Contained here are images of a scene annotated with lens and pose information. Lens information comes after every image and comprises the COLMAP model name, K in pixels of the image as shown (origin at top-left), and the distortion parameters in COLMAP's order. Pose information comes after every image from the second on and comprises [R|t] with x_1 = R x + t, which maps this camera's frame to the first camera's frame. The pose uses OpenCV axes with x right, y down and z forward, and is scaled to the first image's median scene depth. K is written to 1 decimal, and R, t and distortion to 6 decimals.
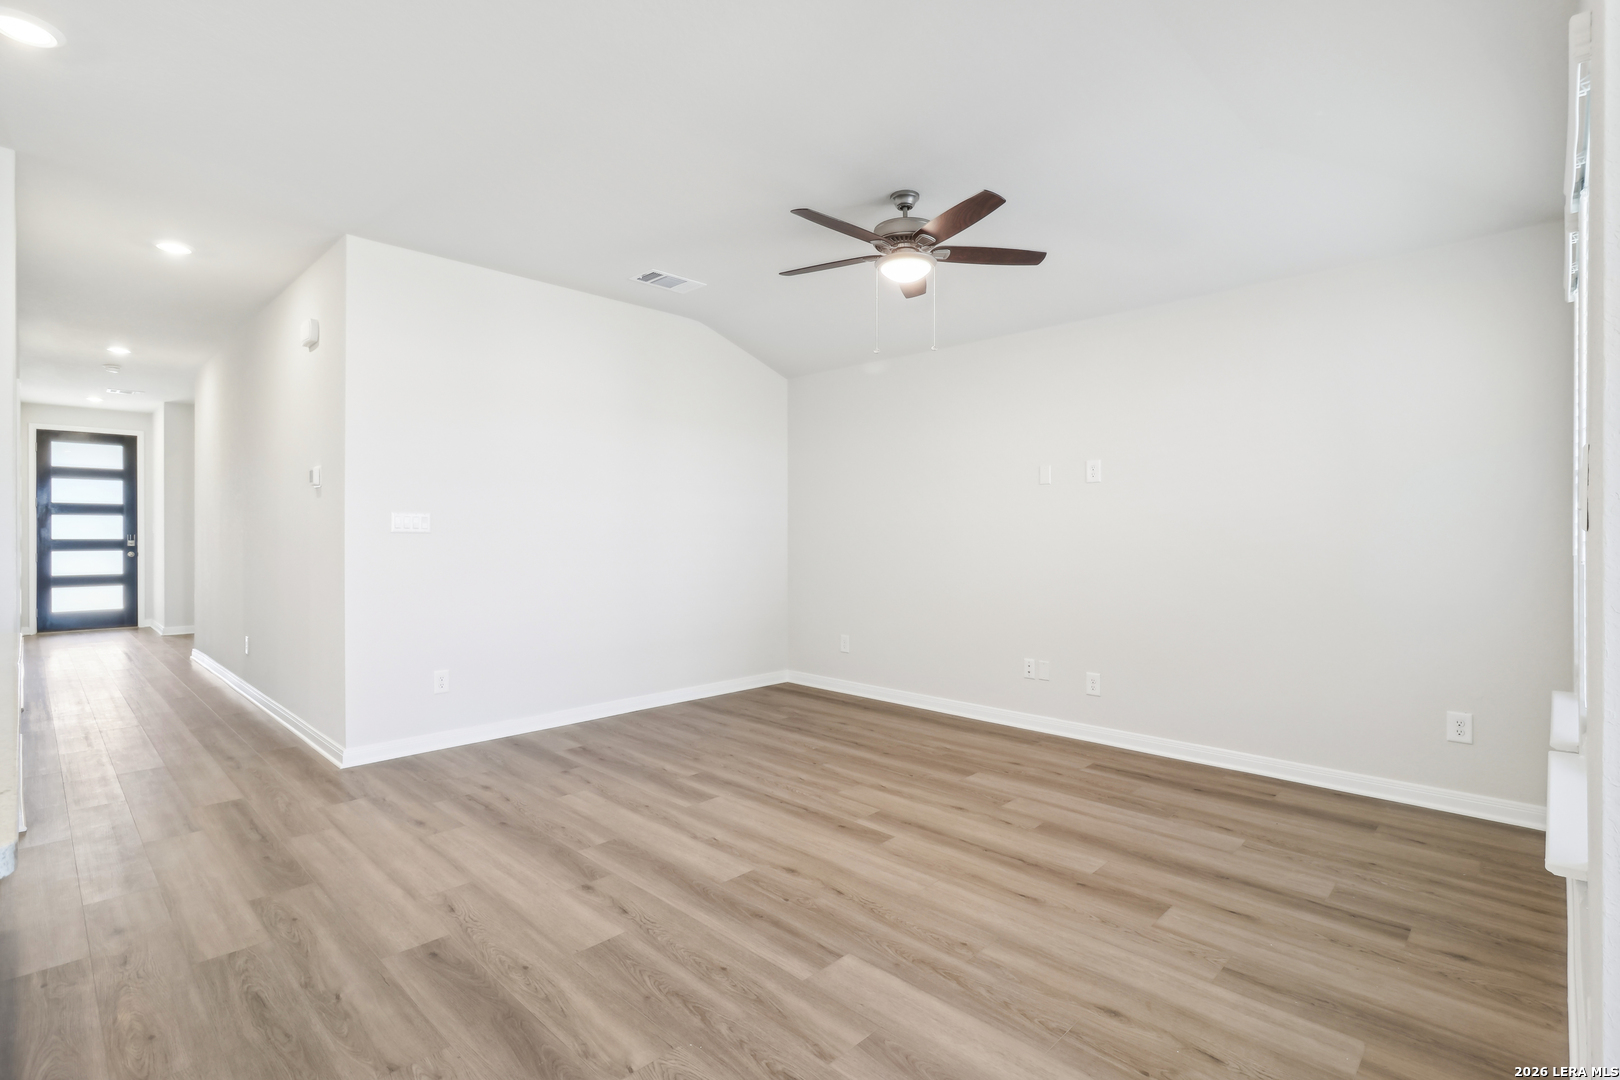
lens RADIAL K [[763.3, 0, 811.8], [0, 763.3, 533.8], [0, 0, 1]] dist [-0.000459, -0.000281]
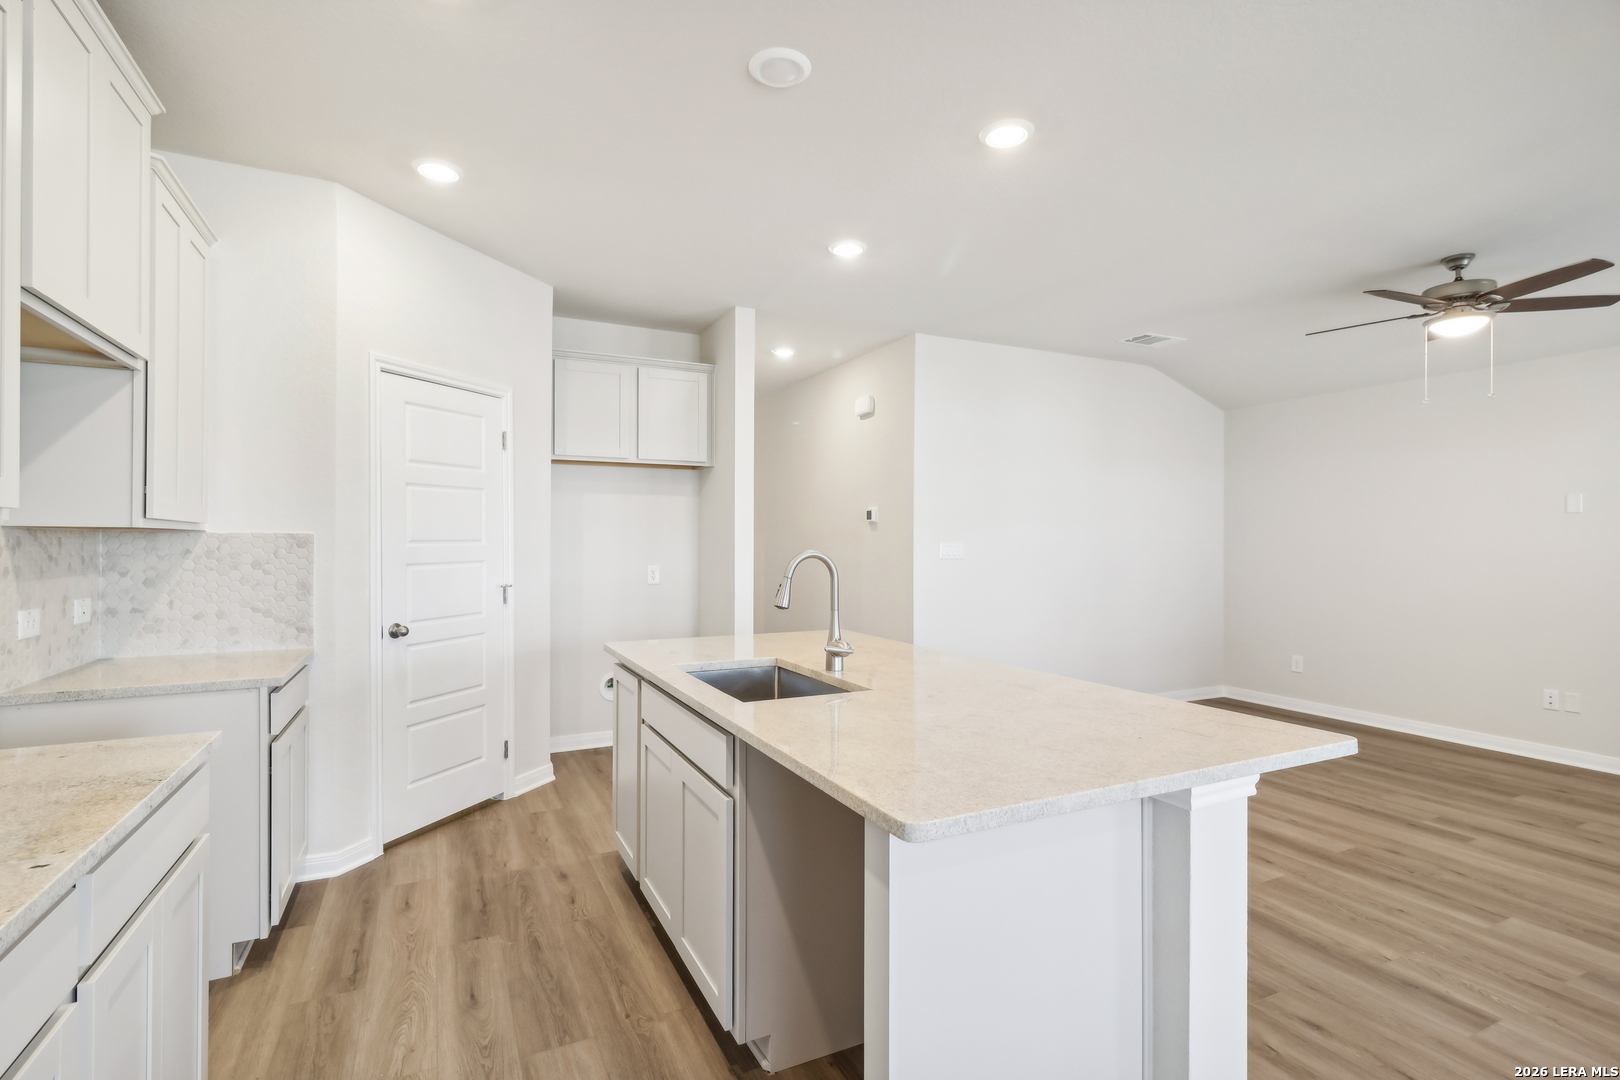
lens RADIAL K [[758.1, 0, 810.0], [0, 758.1, 540.0], [0, 0, 1]] dist [-0.003009, -0.000780]
pose [[0.938374, 0.000292, -0.345621, -0.350230], [-0.002981, 0.999969, -0.007248, -0.025206], [0.345609, 0.007832, 0.938346, -0.313844]]
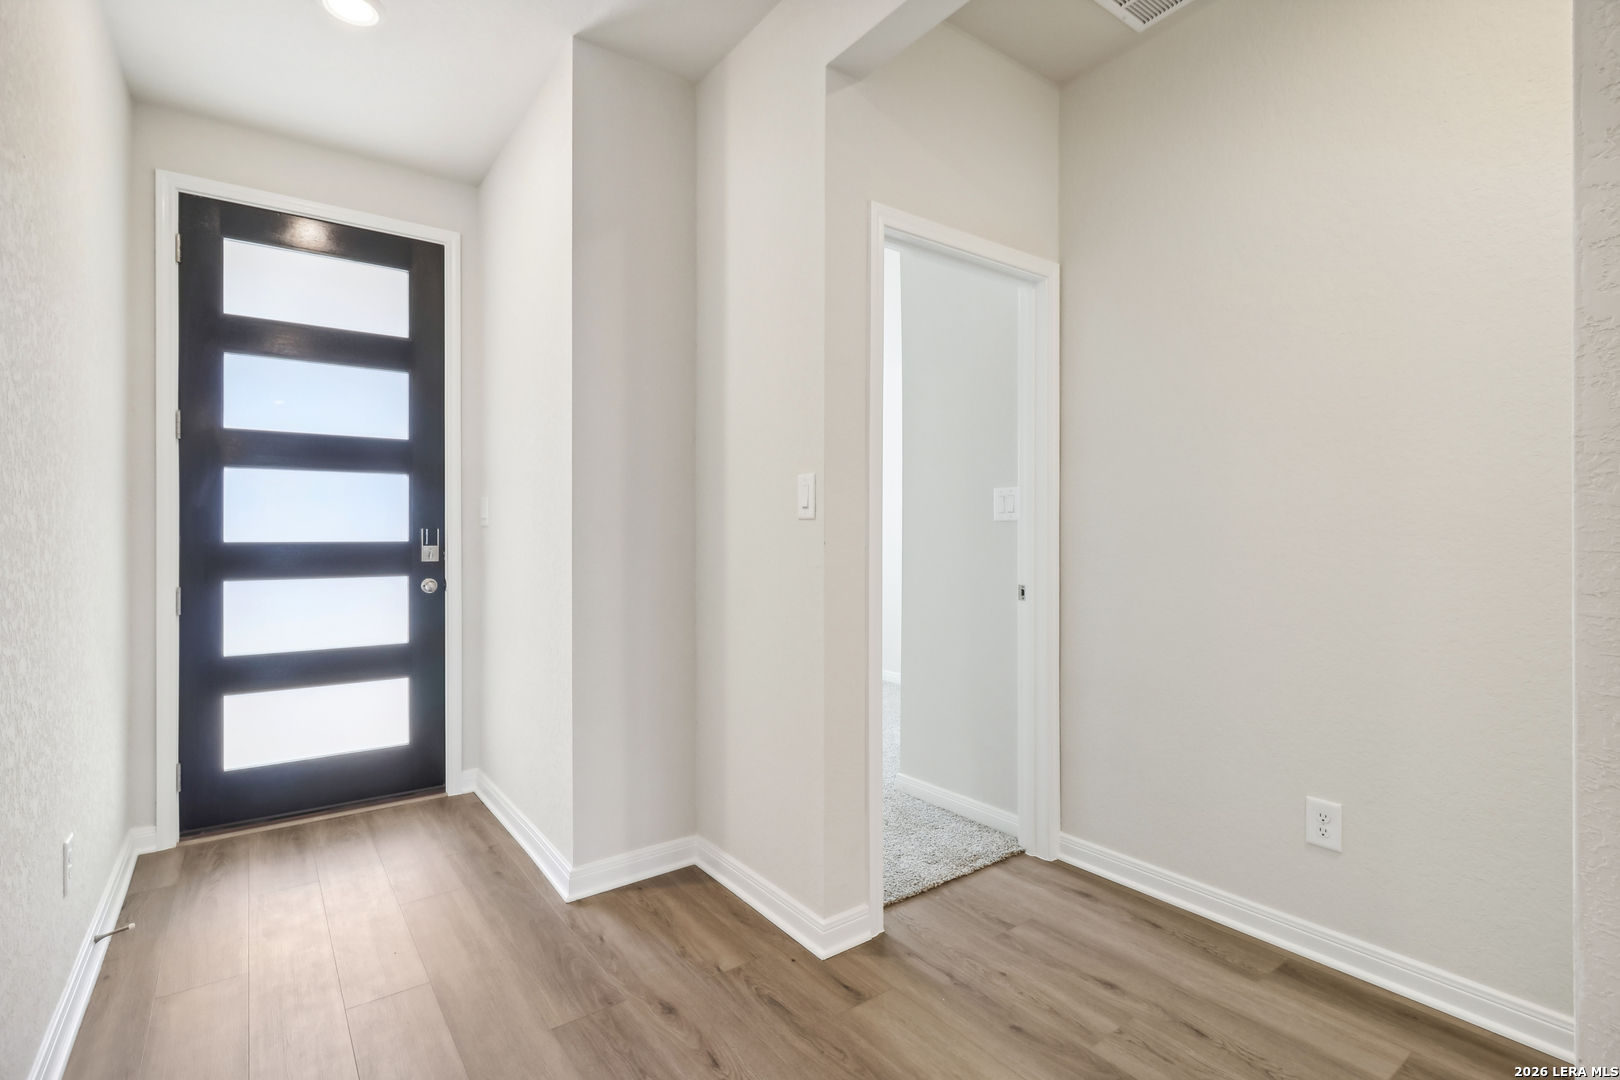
lens RADIAL K [[788.6, 0, 810.9], [0, 788.6, 525.8], [0, 0, 1]] dist [0.001913, 0.000029]
pose [[0.991164, 0.000838, -0.132642, -1.667180], [-0.001027, 0.999999, -0.001356, 0.000048], [0.132640, 0.001481, 0.991163, 1.656217]]
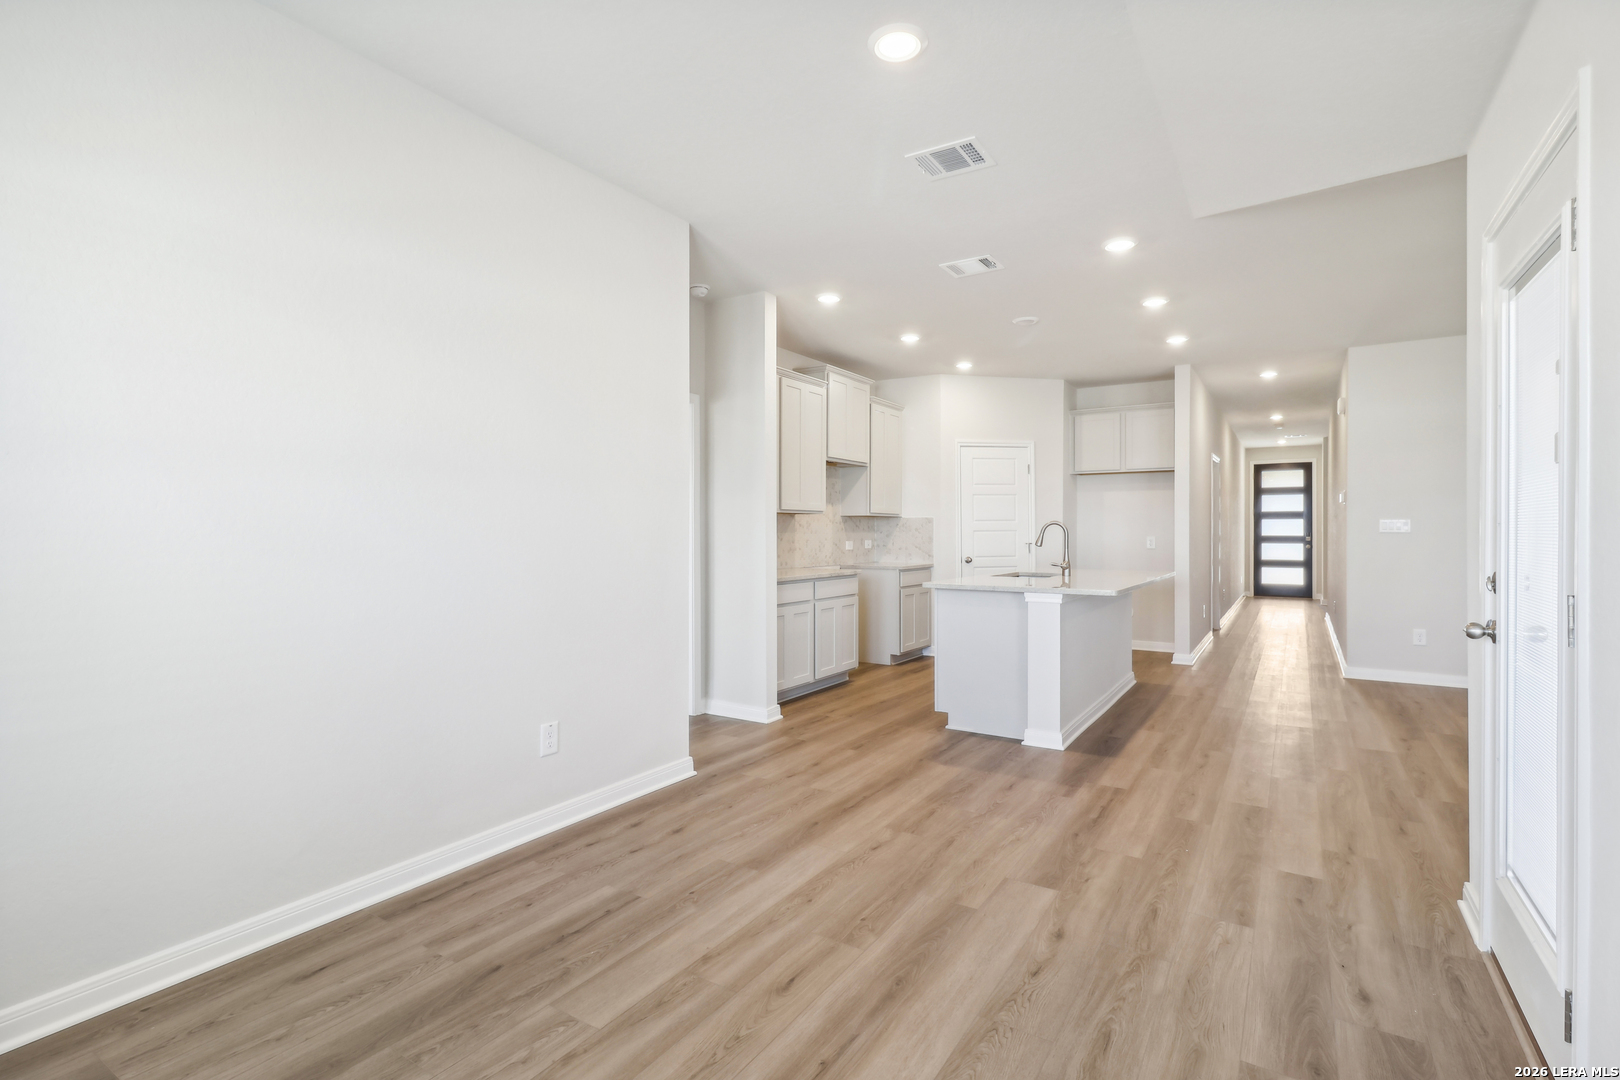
lens RADIAL K [[788.6, 0, 810.9], [0, 788.6, 525.8], [0, 0, 1]] dist [0.001913, 0.000029]
pose [[0.206287, -0.002607, -0.978488, 0.844629], [-0.004437, 0.999984, -0.003600, -0.005037], [0.978481, 0.005084, 0.206272, -0.488282]]
